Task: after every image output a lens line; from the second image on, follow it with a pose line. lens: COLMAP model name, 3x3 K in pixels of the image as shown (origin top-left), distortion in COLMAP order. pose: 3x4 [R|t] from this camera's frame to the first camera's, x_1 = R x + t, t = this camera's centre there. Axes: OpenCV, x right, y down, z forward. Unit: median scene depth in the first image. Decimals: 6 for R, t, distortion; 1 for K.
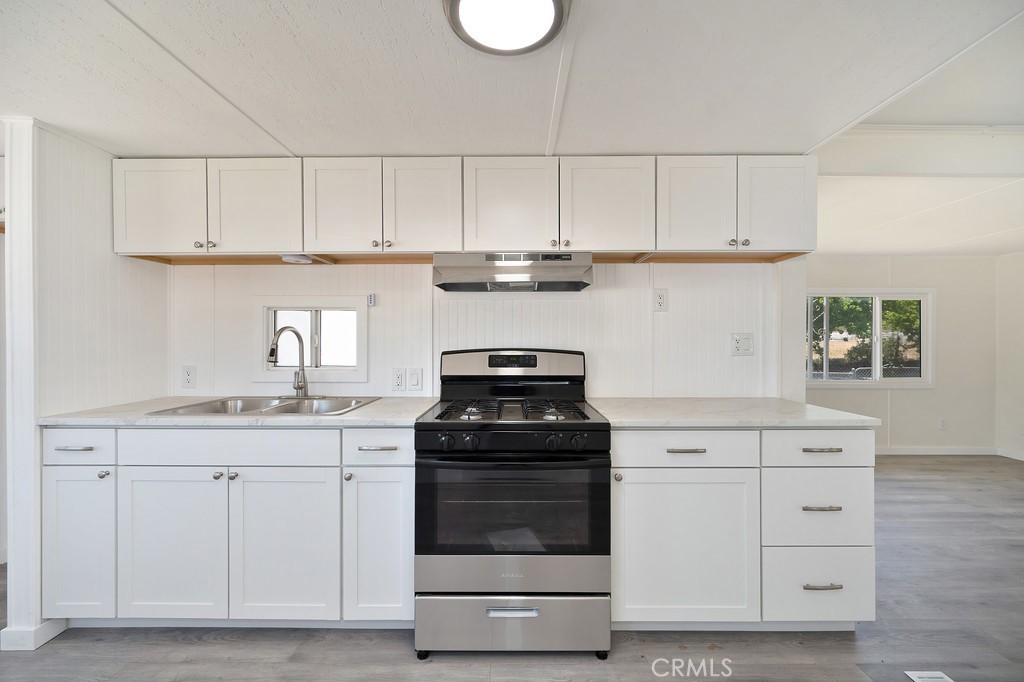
lens RADIAL K [[406.7, 0, 509.5], [0, 406.7, 341.4], [0, 0, 1]] dist [-0.000502, -0.000361]
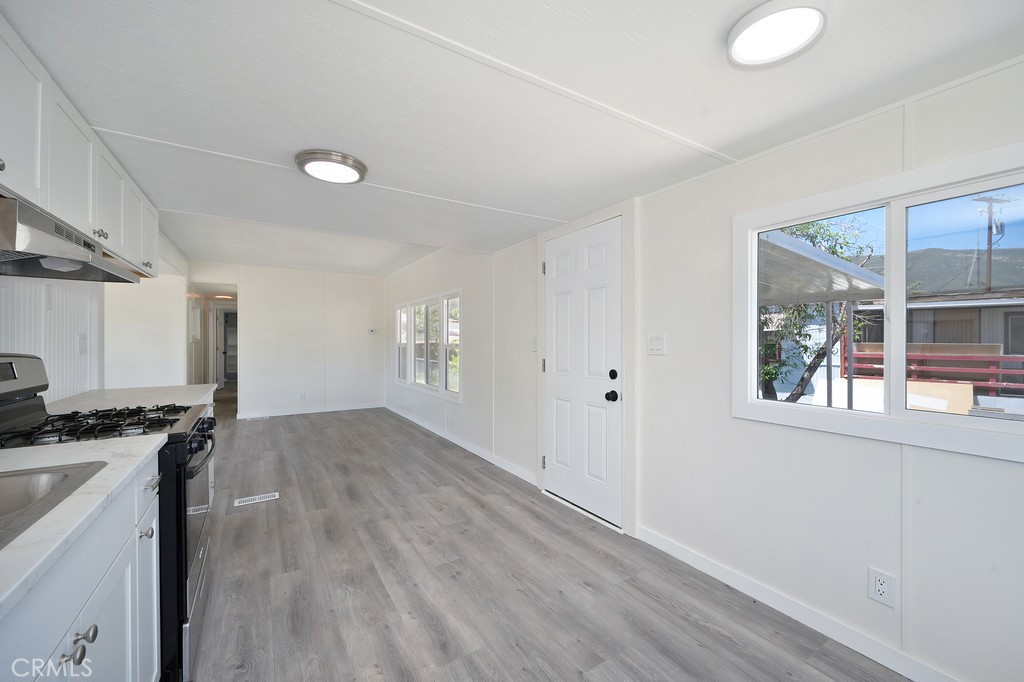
lens RADIAL K [[406.7, 0, 512.7], [0, 406.7, 343.2], [0, 0, 1]] dist [-0.000502, -0.000361]
pose [[-0.534796, -0.006148, 0.844959, -1.116280], [0.003636, 0.999948, 0.009577, -0.003092], [-0.844974, 0.008194, -0.534745, 0.702497]]
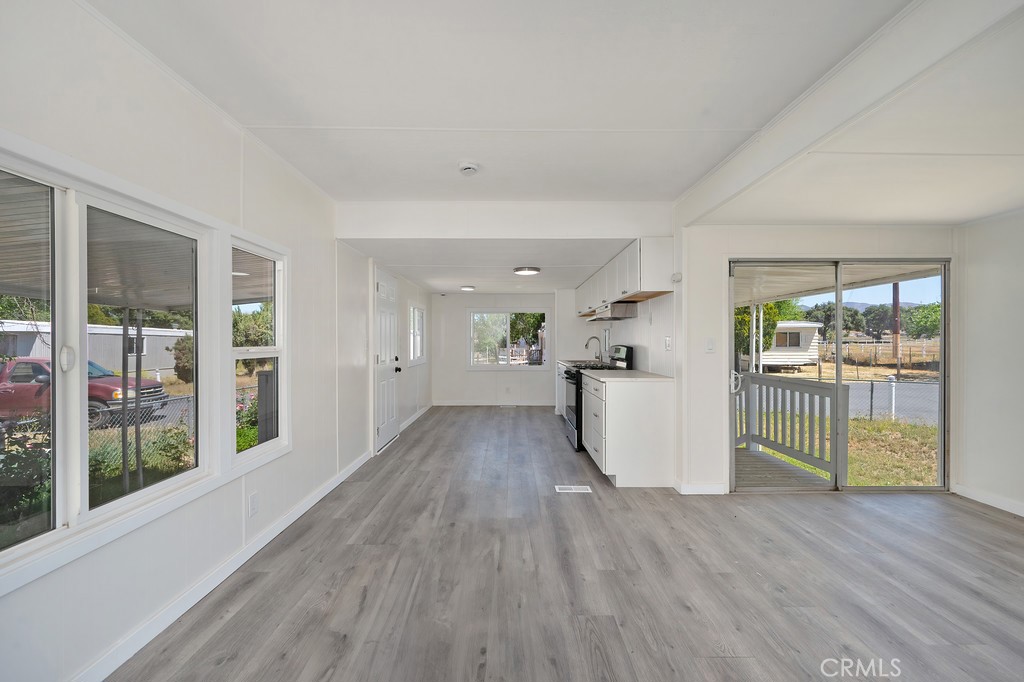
lens RADIAL K [[406.7, 0, 508.5], [0, 406.7, 340.3], [0, 0, 1]] dist [-0.000502, -0.000361]
pose [[0.000586, -0.003147, -0.999995, 2.541413], [-0.002295, 0.999992, -0.003148, 0.001322], [0.999997, 0.002296, 0.000579, 0.422709]]
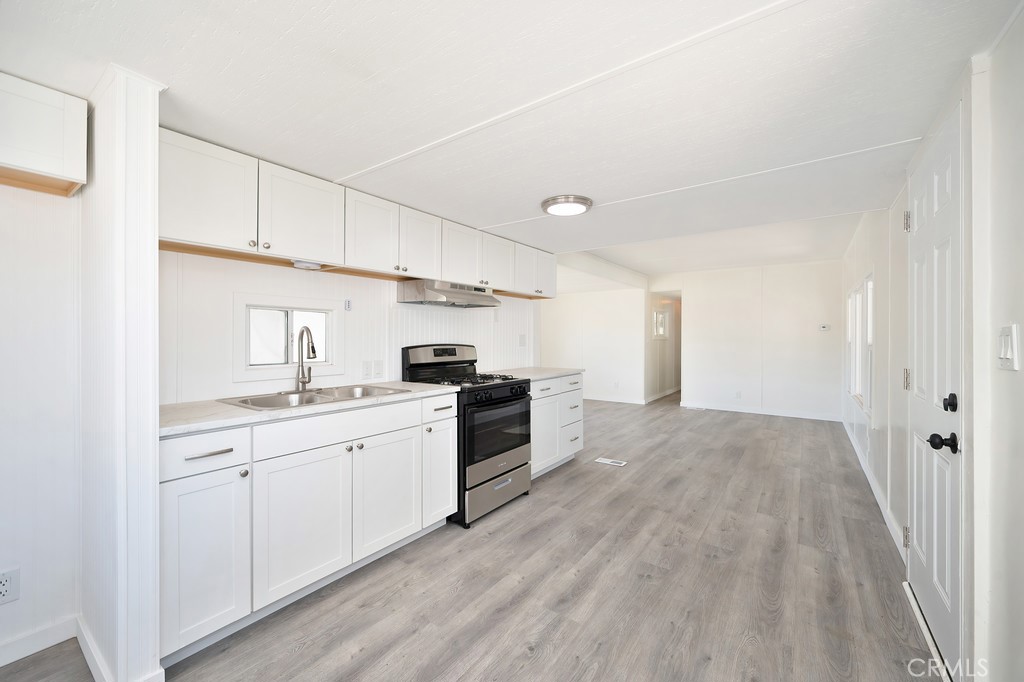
lens RADIAL K [[406.7, 0, 505.3], [0, 406.7, 339.7], [0, 0, 1]] dist [-0.000502, -0.000361]
pose [[0.588961, -0.002619, 0.808157, -1.206205], [0.002382, 0.999996, 0.001504, -0.000747], [-0.808158, 0.001039, 0.588965, -0.092720]]
